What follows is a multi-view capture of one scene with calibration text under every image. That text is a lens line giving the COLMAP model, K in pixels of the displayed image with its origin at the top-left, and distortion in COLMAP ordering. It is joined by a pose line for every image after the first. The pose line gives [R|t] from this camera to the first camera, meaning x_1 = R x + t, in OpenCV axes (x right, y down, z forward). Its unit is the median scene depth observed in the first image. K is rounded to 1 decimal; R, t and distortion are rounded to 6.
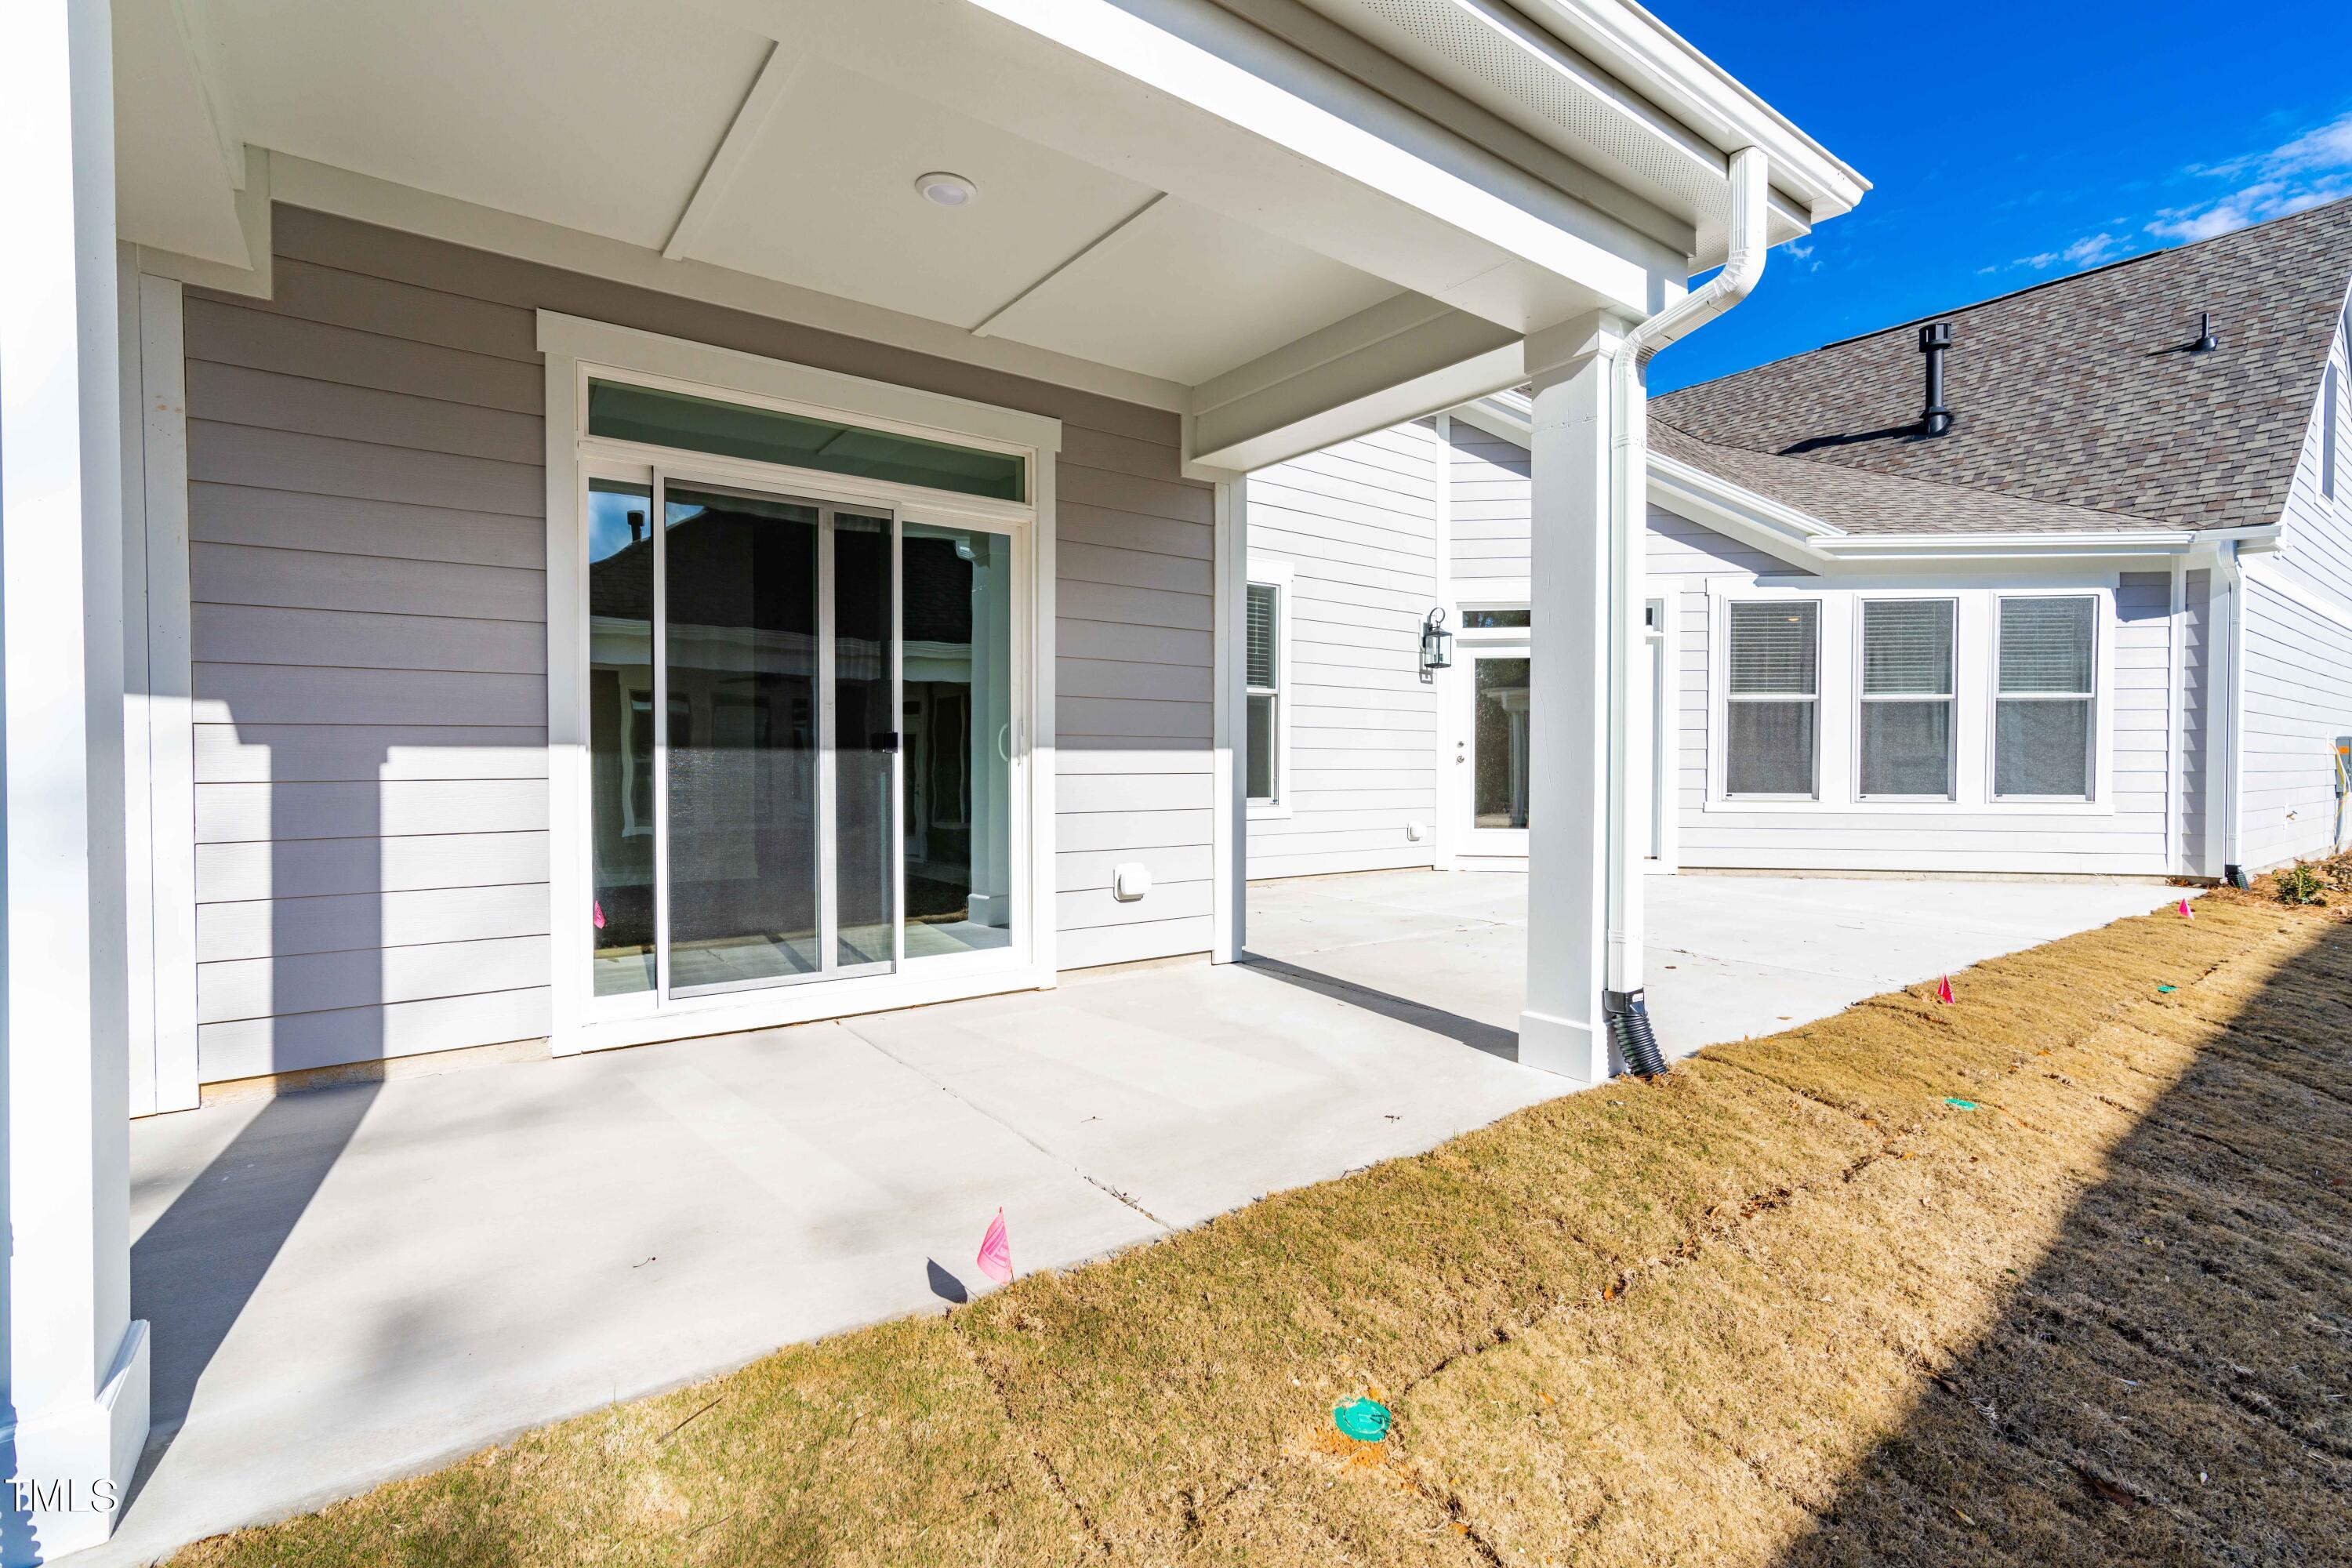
lens RADIAL K [[1077.3, 0, 1176.6], [0, 1077.3, 780.5], [0, 0, 1]] dist [-0.044219, 0.022515]
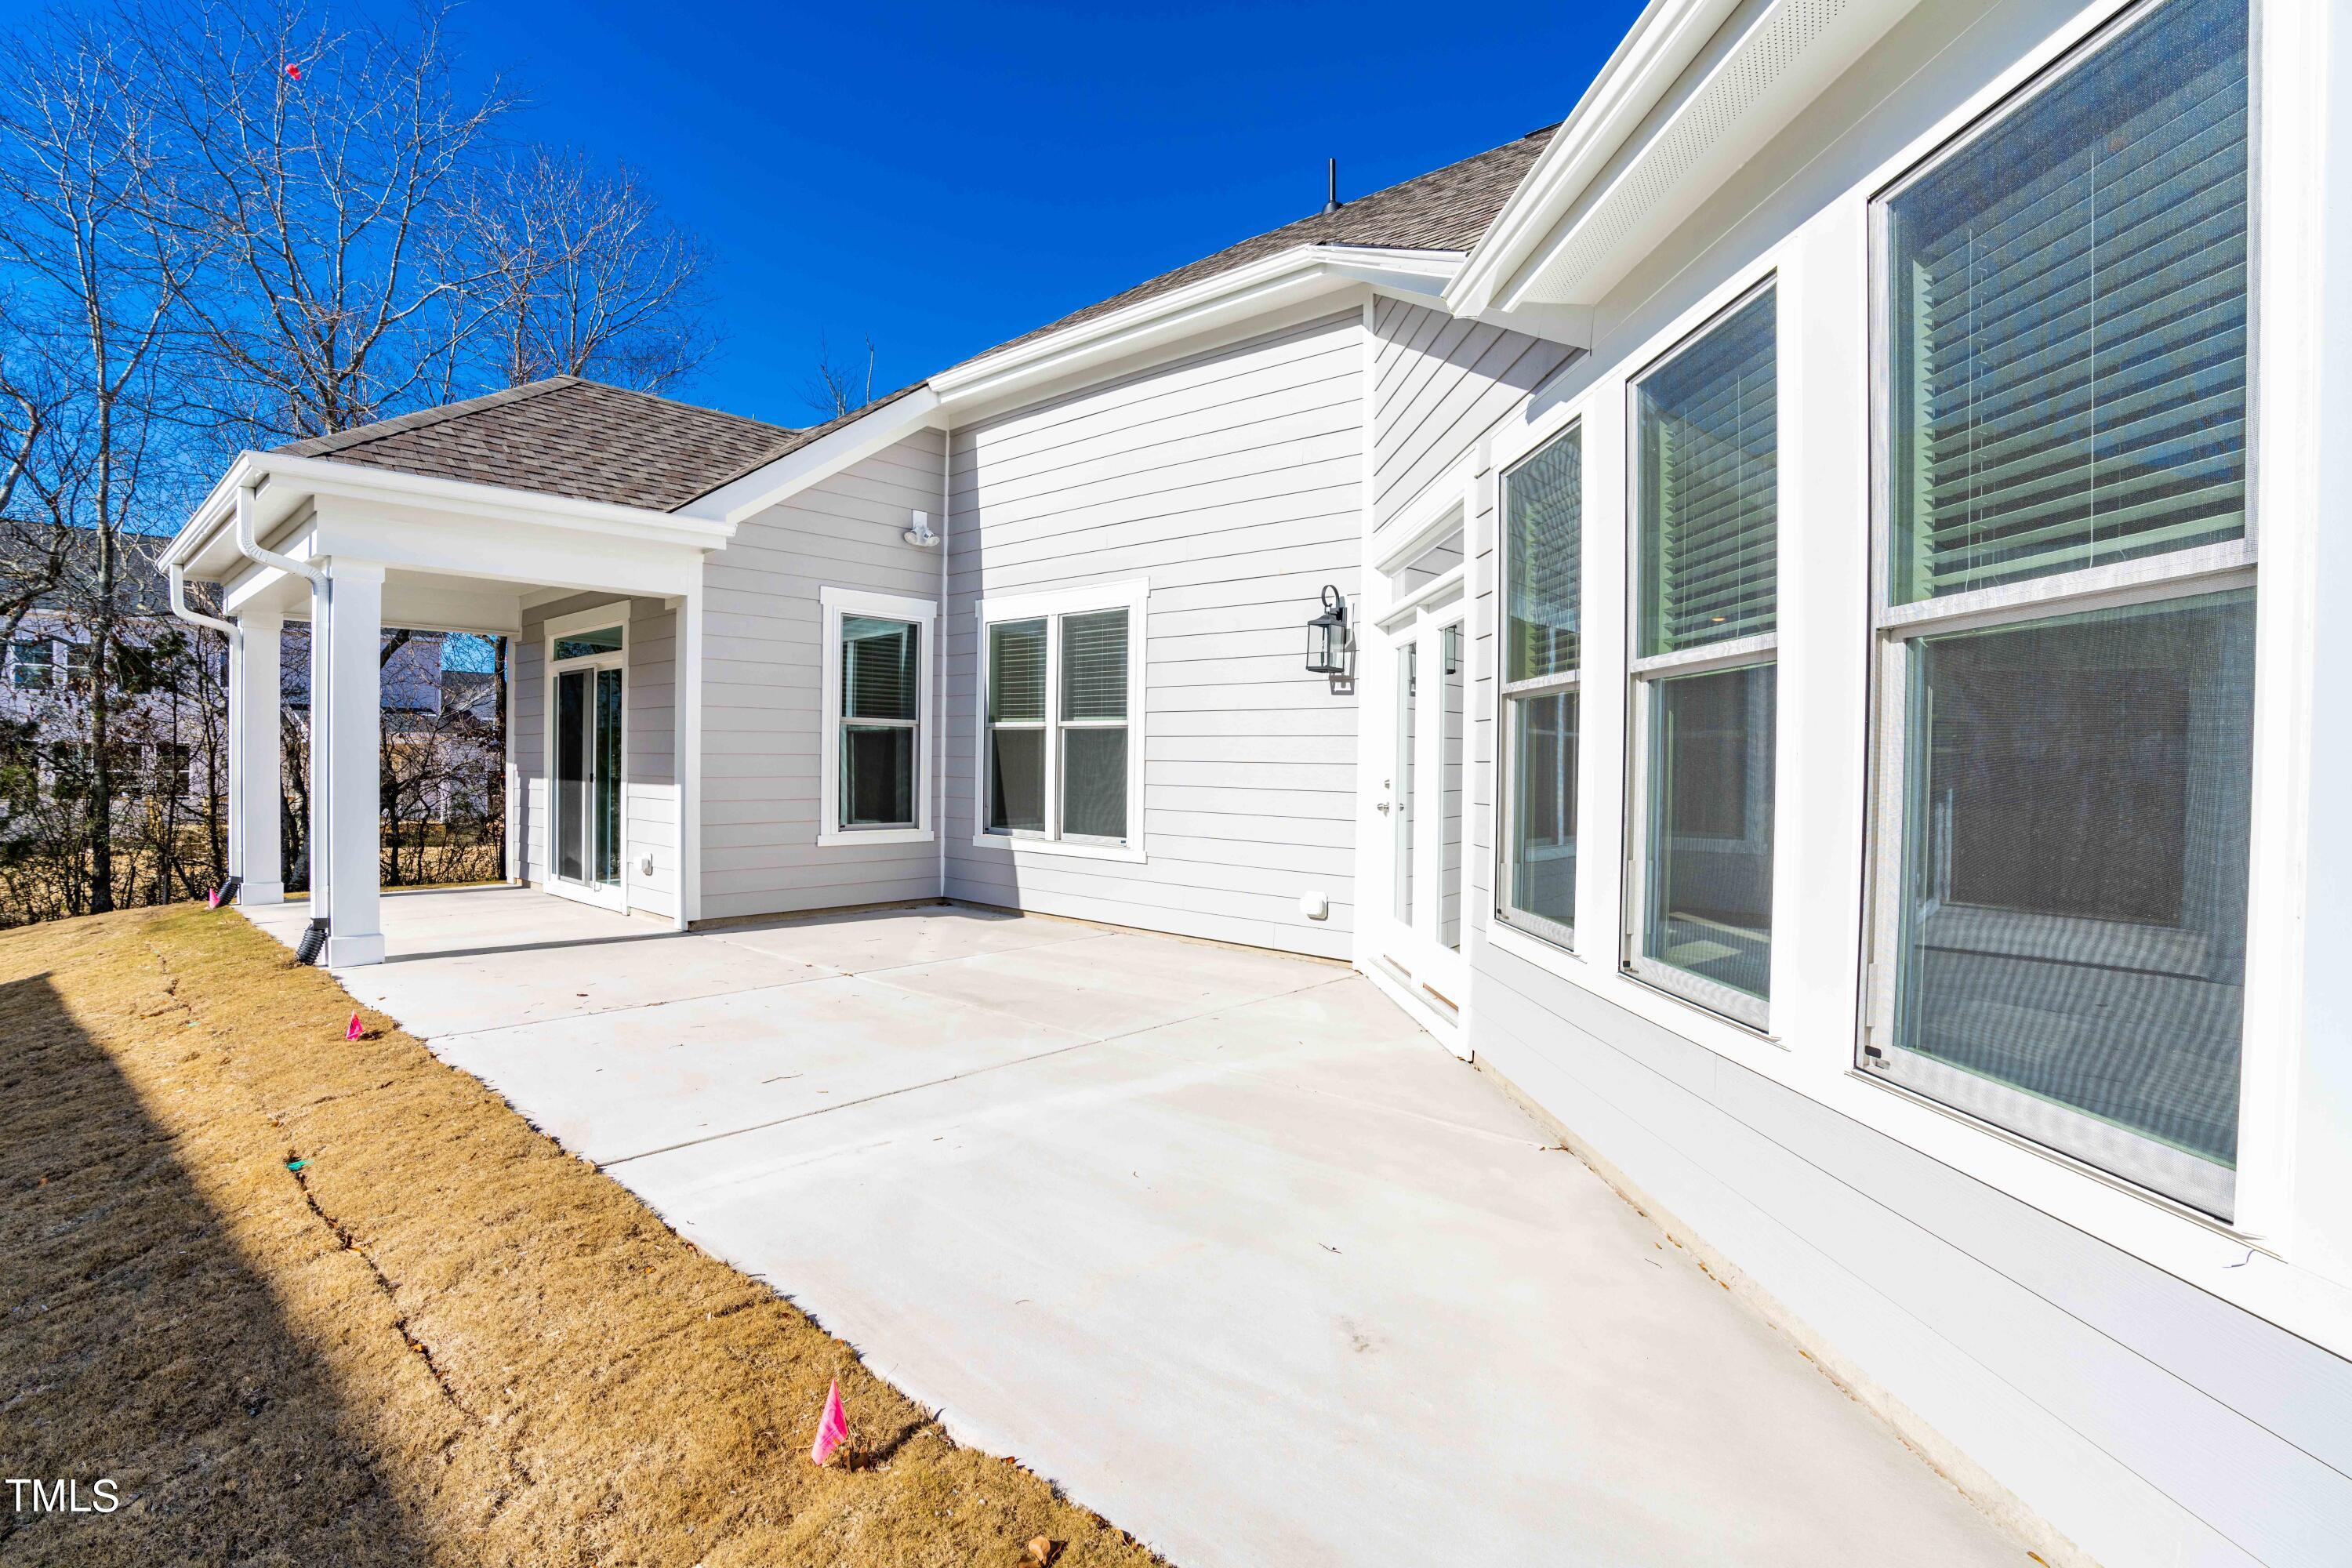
lens RADIAL K [[1077.3, 0, 1176.6], [0, 1077.3, 780.5], [0, 0, 1]] dist [-0.044219, 0.022515]
pose [[0.200234, 0.022334, -0.979493, 0.941453], [-0.028301, 0.999455, 0.017004, -0.046735], [0.979339, 0.024316, 0.200757, 0.795793]]
